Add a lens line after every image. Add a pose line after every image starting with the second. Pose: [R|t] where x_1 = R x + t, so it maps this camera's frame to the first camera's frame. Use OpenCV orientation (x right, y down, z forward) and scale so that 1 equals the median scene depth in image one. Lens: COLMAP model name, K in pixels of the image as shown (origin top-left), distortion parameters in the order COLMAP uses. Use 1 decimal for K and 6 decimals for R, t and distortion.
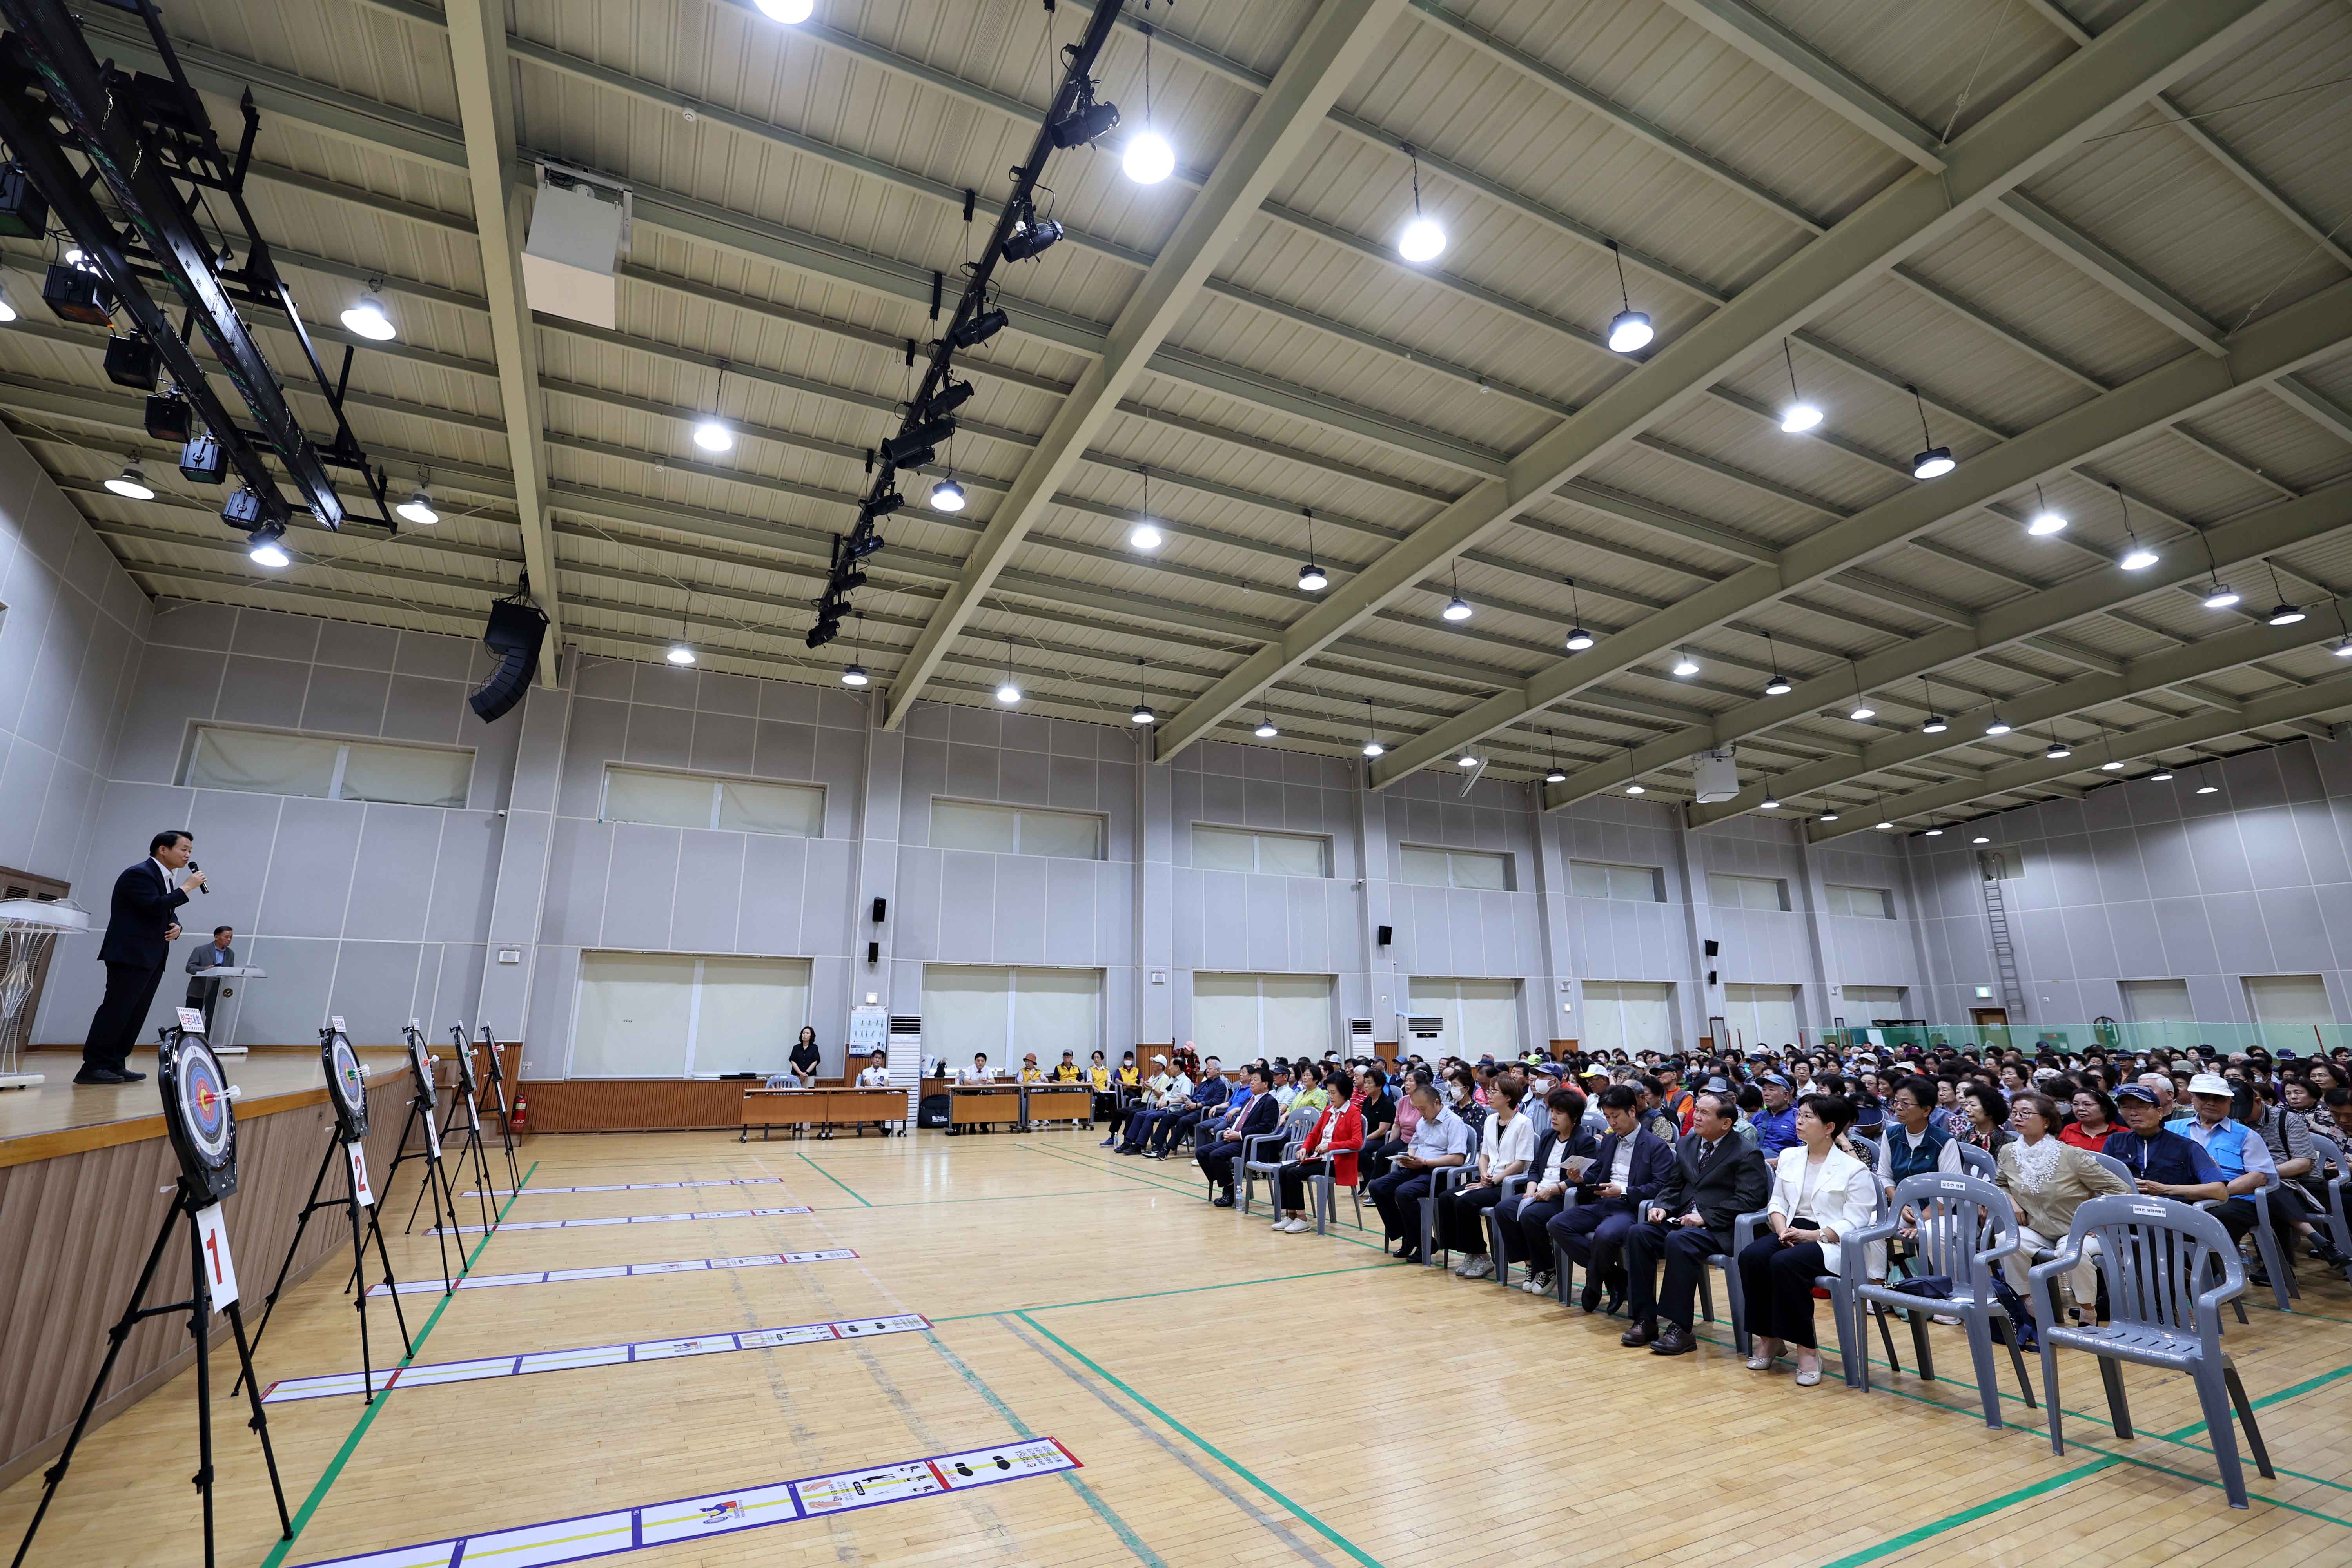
lens RADIAL K [[1023.0, 0, 1147.6], [0, 1023.0, 791.7], [0, 0, 1]] dist [-0.058159, 0.025963]
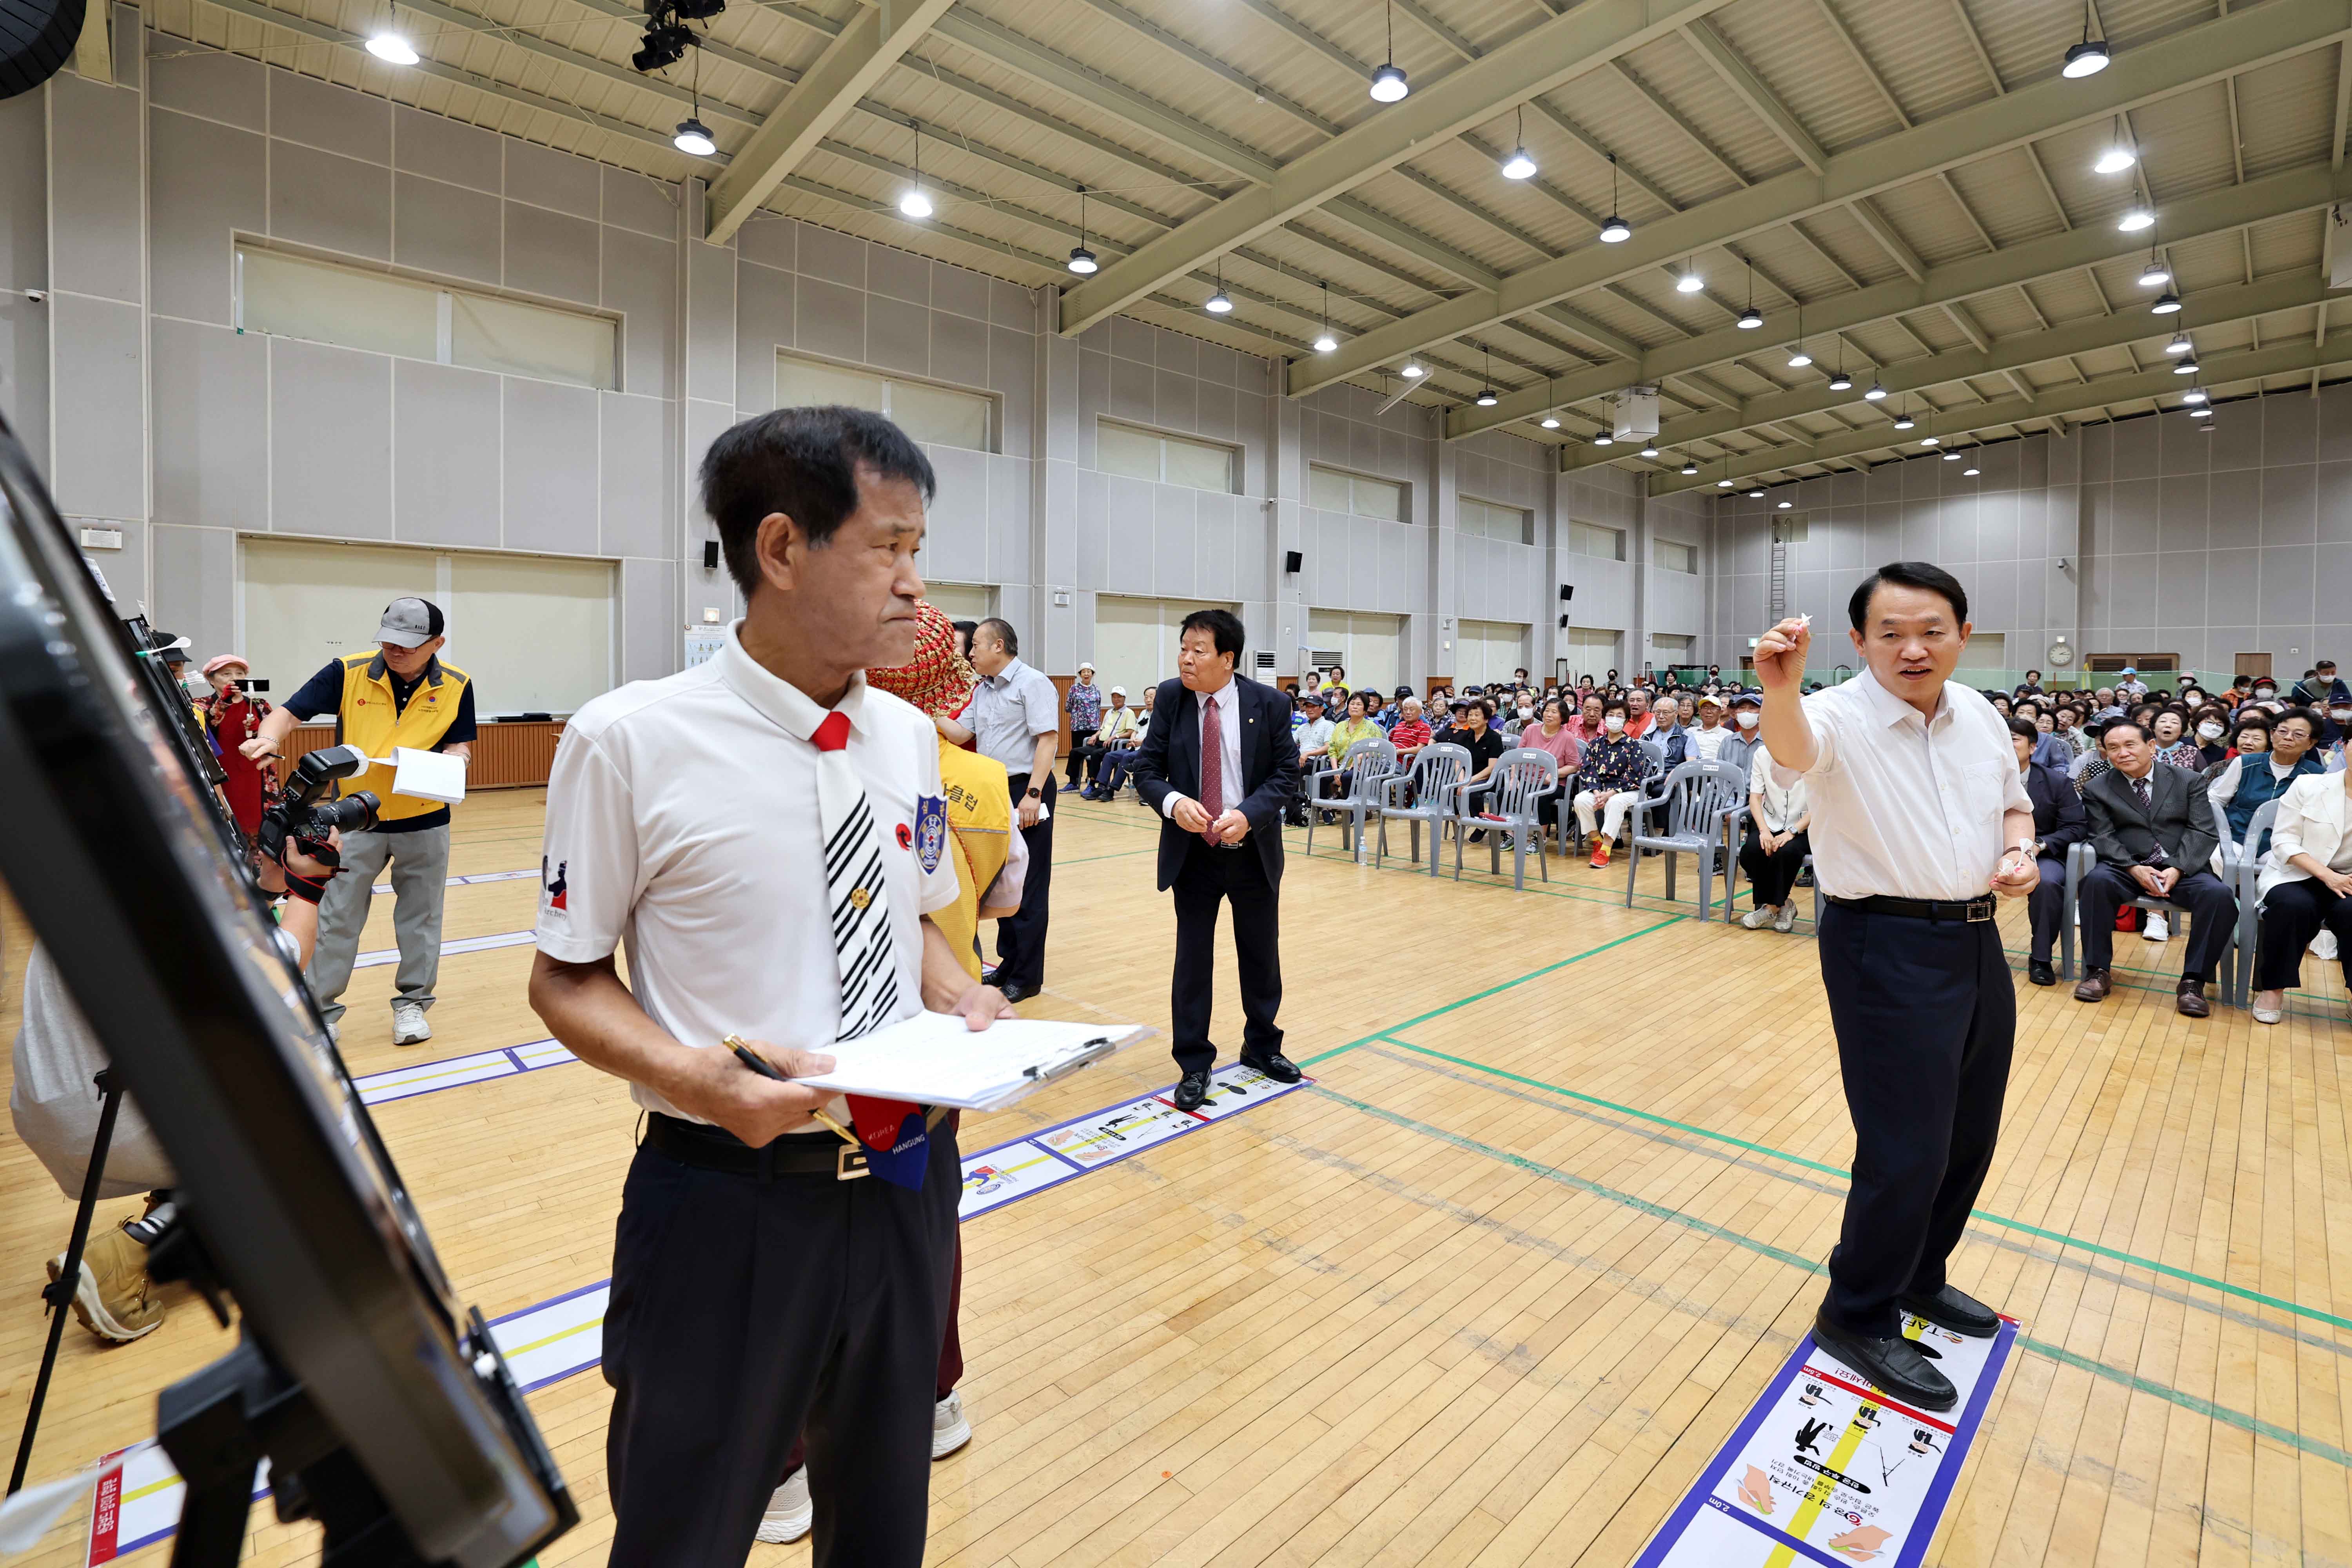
lens RADIAL K [[1053.3, 0, 1237.0], [0, 1053.3, 718.5], [0, 0, 1]] dist [-0.052883, 0.018844]
pose [[0.945441, -0.007517, 0.325706, -0.131692], [-0.081755, 0.962270, 0.259525, 0.037523], [-0.315368, -0.271993, 0.909155, 0.127855]]
